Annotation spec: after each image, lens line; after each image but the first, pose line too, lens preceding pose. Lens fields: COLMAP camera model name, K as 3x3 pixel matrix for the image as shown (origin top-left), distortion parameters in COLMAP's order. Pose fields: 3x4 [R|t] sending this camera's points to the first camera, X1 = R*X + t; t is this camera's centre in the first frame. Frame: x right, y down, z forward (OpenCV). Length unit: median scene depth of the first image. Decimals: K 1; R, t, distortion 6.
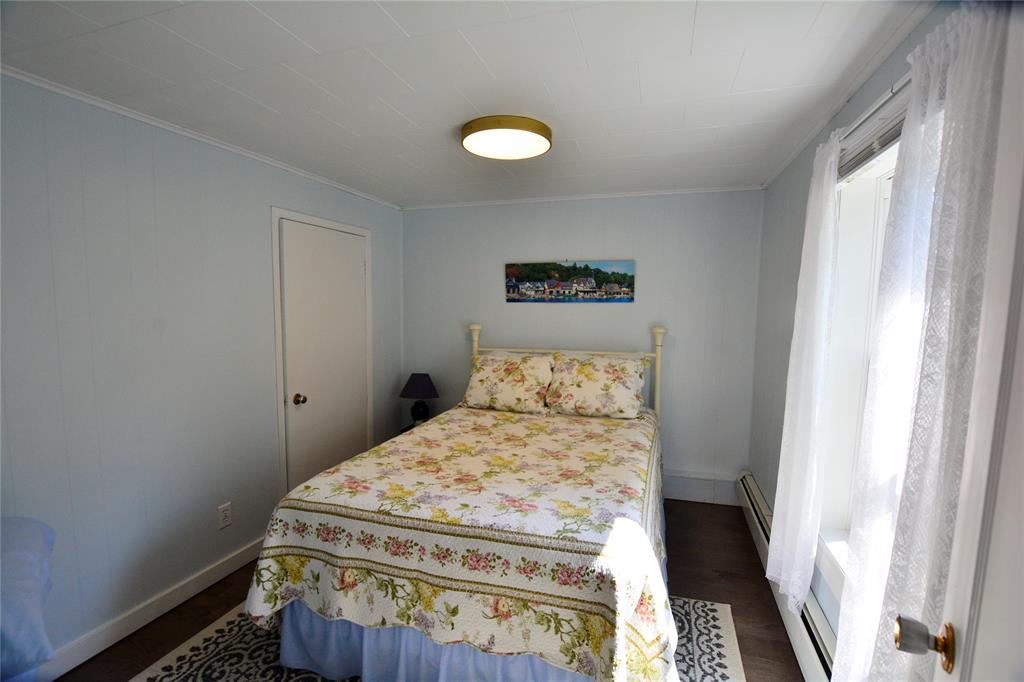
lens RADIAL K [[452.5, 0, 511.9], [0, 452.5, 344.6], [0, 0, 1]] dist [-0.024816, -0.000168]
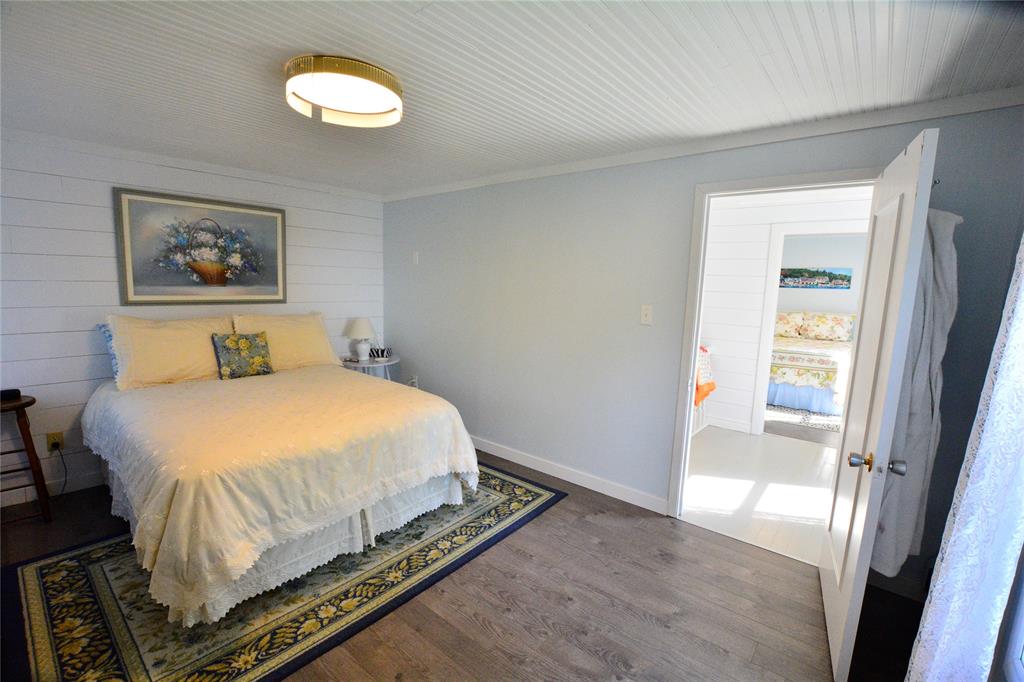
lens RADIAL K [[452.5, 0, 514.2], [0, 452.5, 341.4], [0, 0, 1]] dist [-0.024816, -0.000168]
pose [[0.927983, 0.068840, -0.366207, -0.408091], [-0.054329, 0.997281, 0.049796, 0.131061], [0.368639, -0.026314, 0.929200, -1.527239]]
